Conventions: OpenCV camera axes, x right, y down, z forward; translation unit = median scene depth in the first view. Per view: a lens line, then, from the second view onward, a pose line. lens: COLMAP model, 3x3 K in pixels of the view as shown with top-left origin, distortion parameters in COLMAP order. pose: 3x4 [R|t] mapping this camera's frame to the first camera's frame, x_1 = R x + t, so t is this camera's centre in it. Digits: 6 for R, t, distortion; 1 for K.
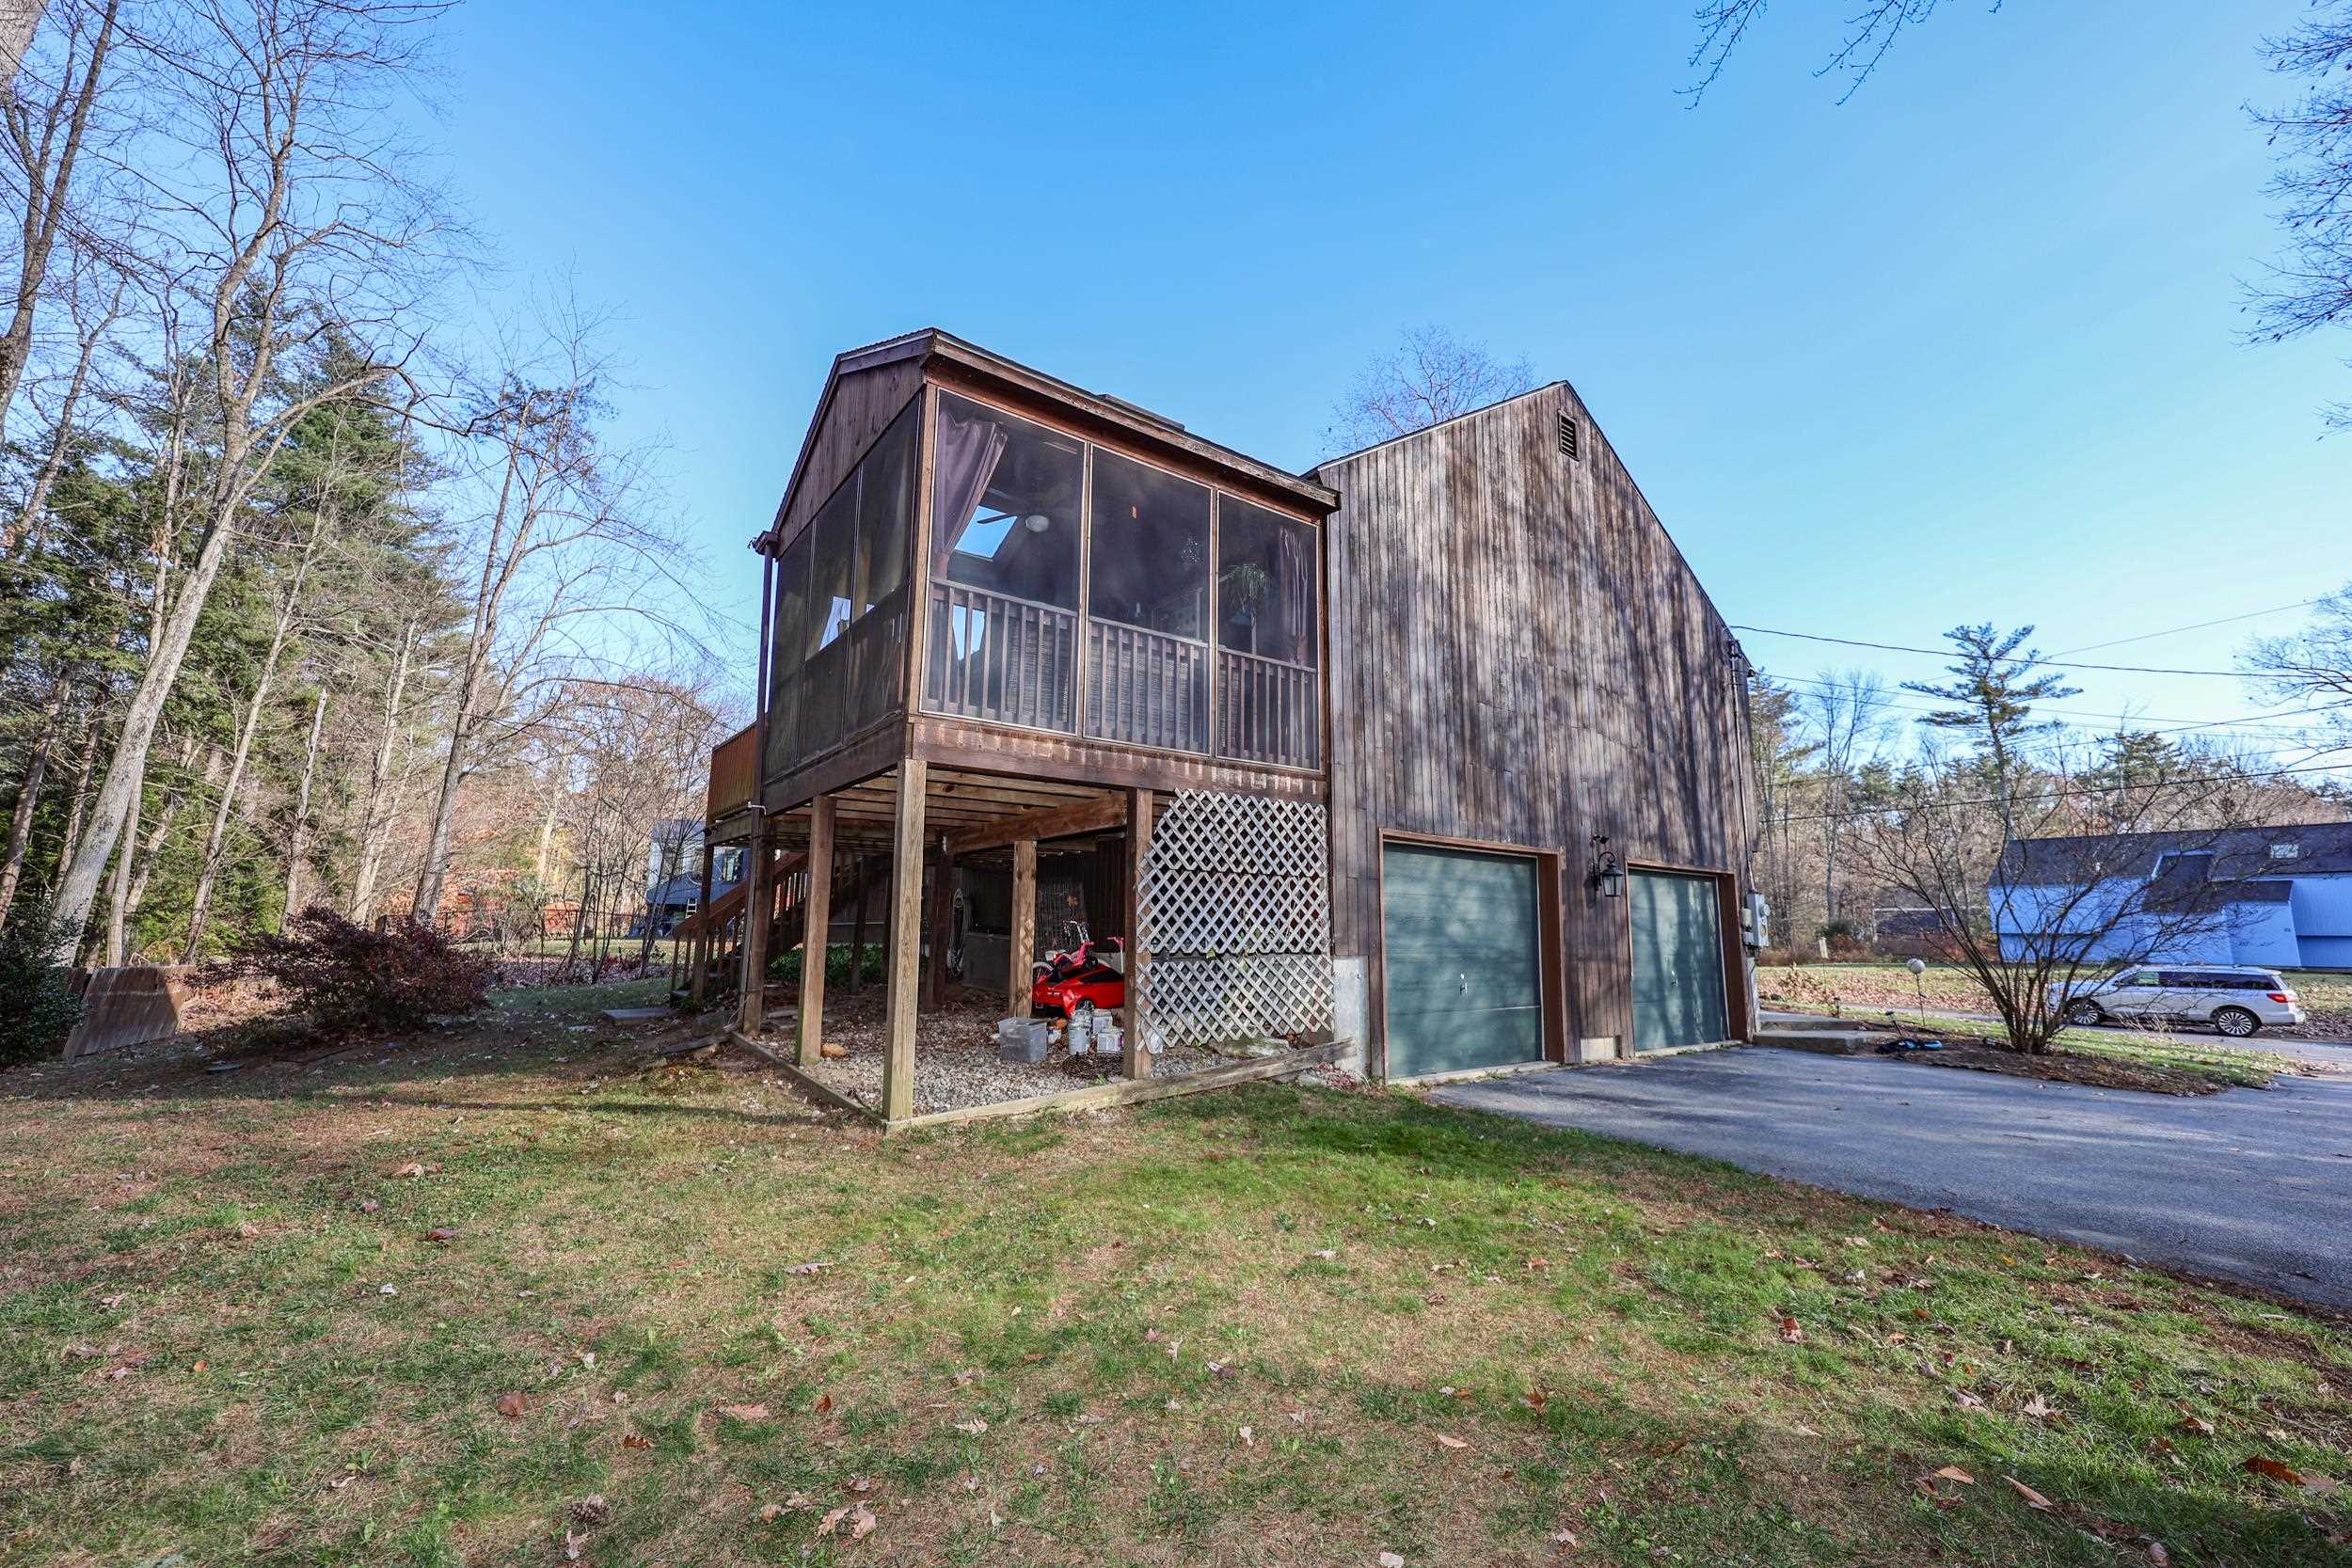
lens RADIAL K [[960.6, 0, 1172.9], [0, 960.6, 791.8], [0, 0, 1]] dist [0.000374, 0.000327]
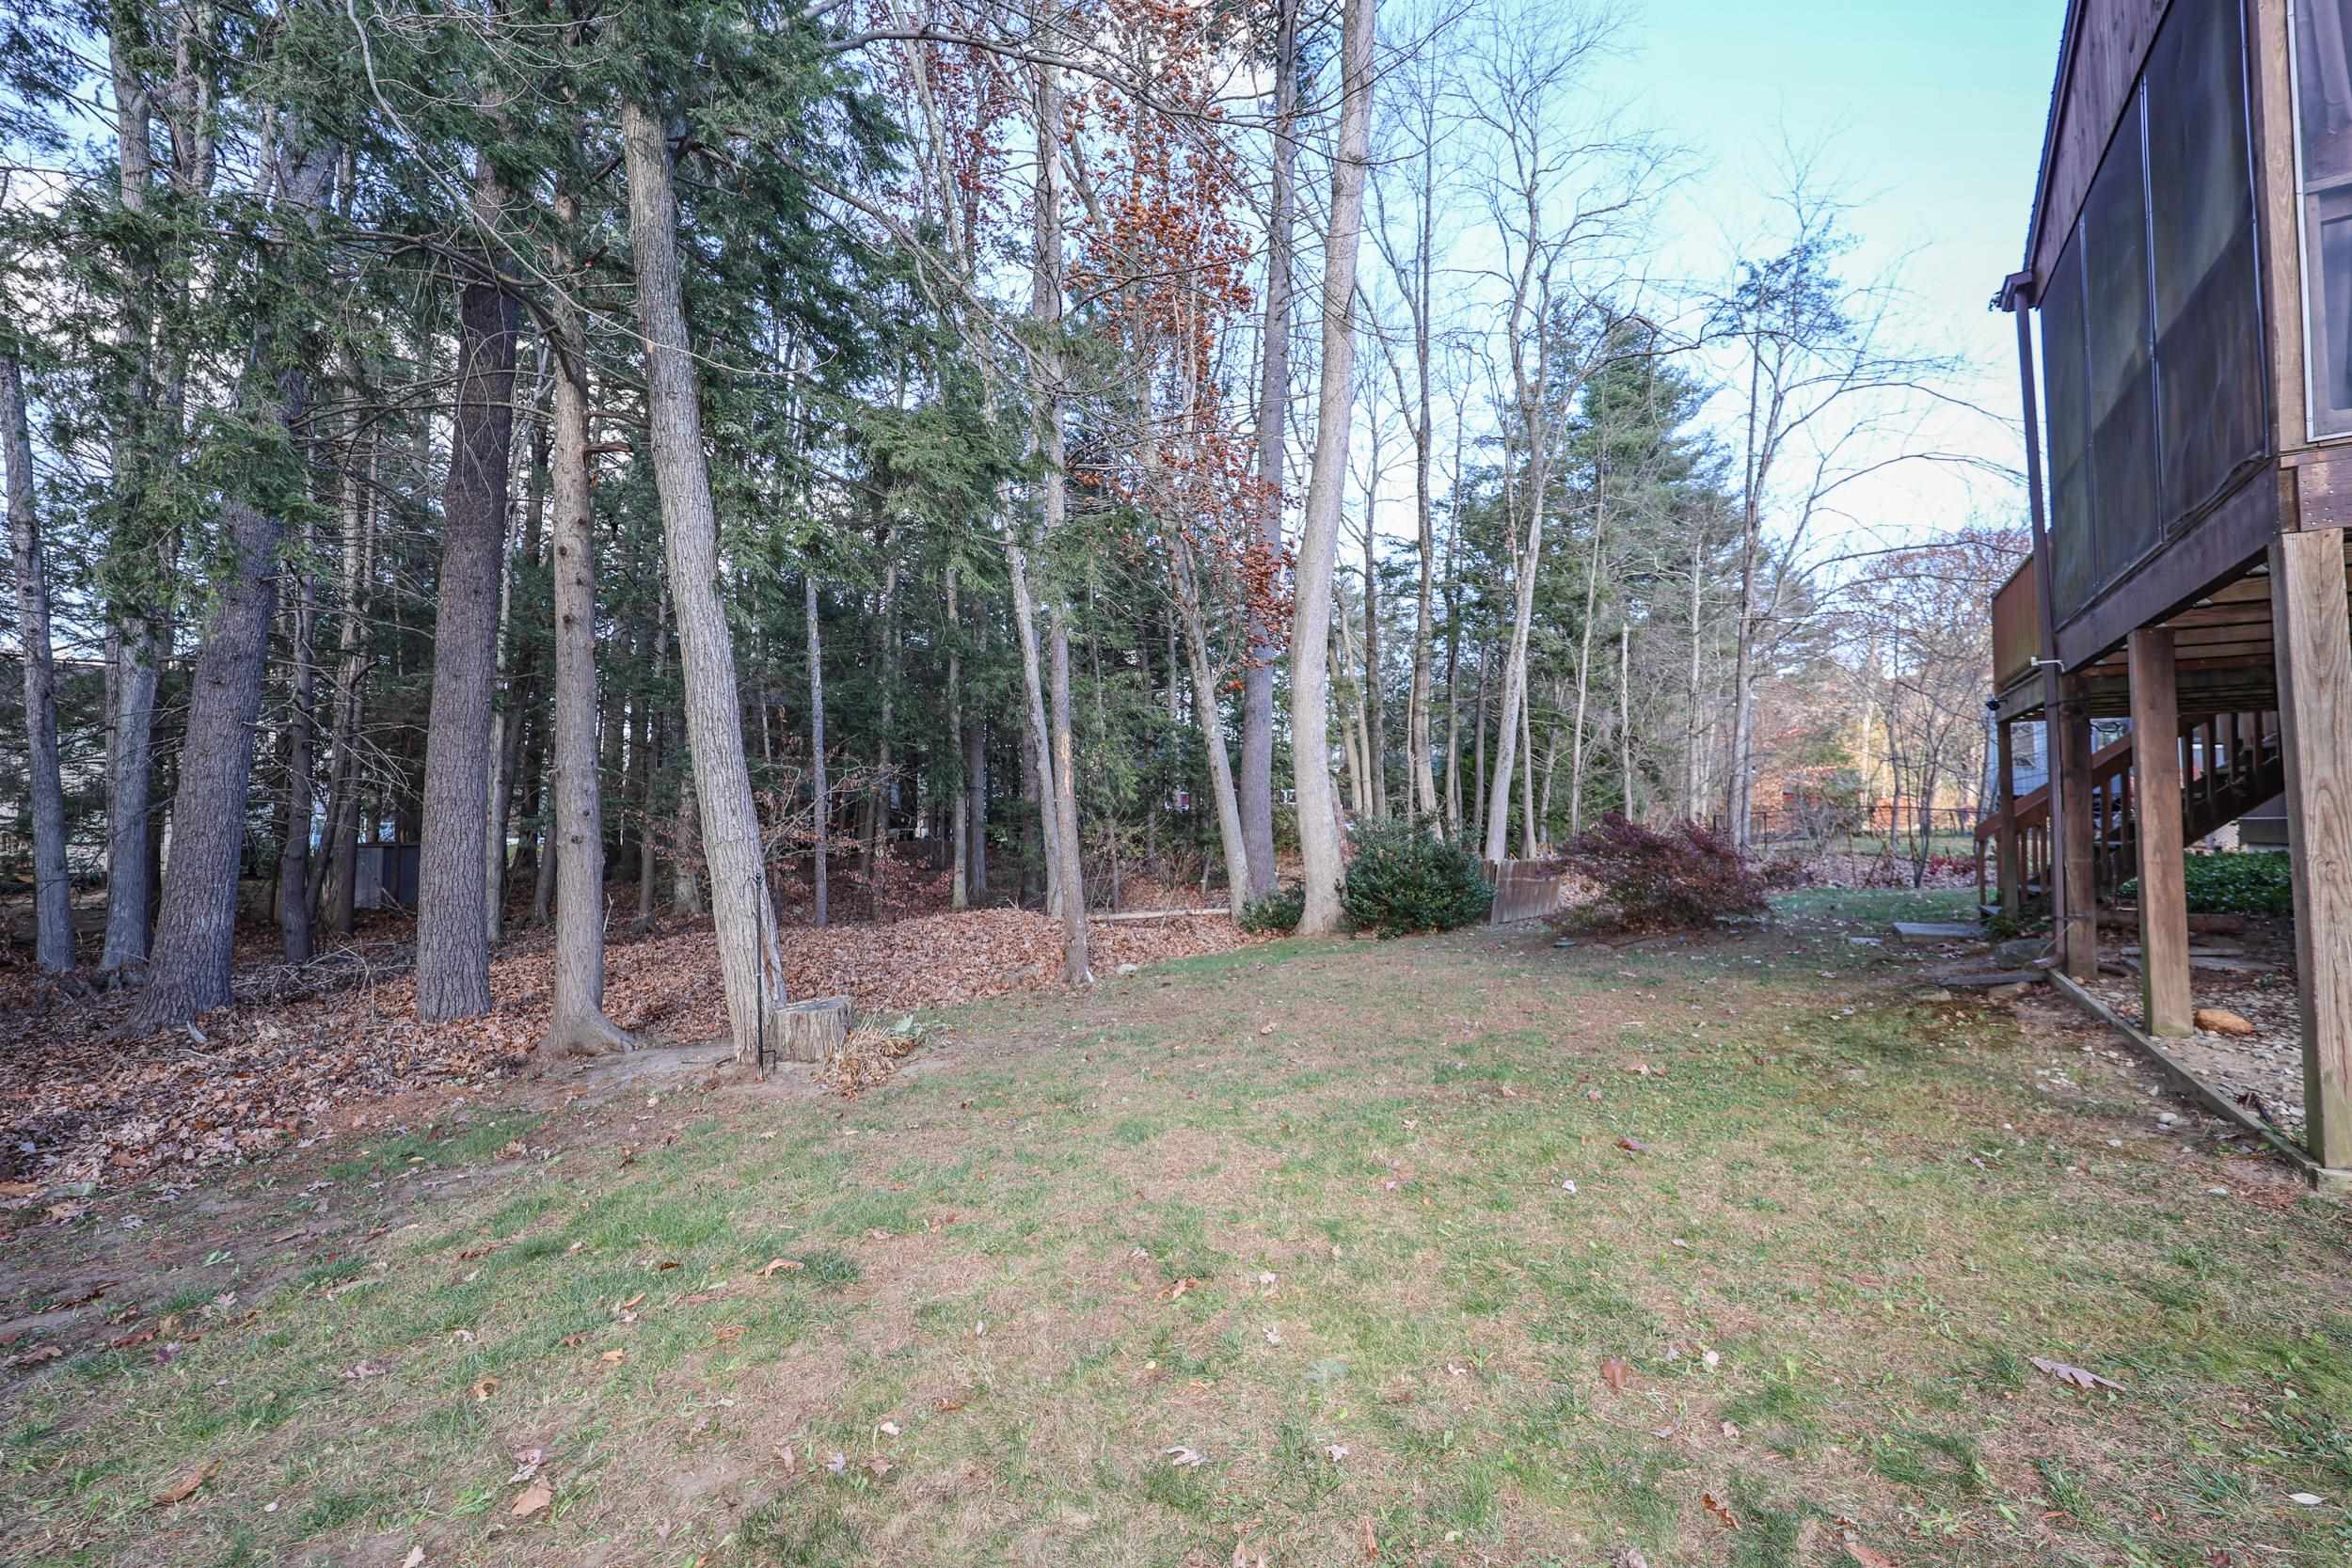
lens RADIAL K [[960.6, 0, 1180.5], [0, 960.6, 785.1], [0, 0, 1]] dist [0.000374, 0.000327]
pose [[0.338682, -0.047779, -0.939687, 0.019879], [0.143633, 0.989630, 0.001450, 0.013300], [0.929873, -0.135461, 0.342033, 0.157774]]
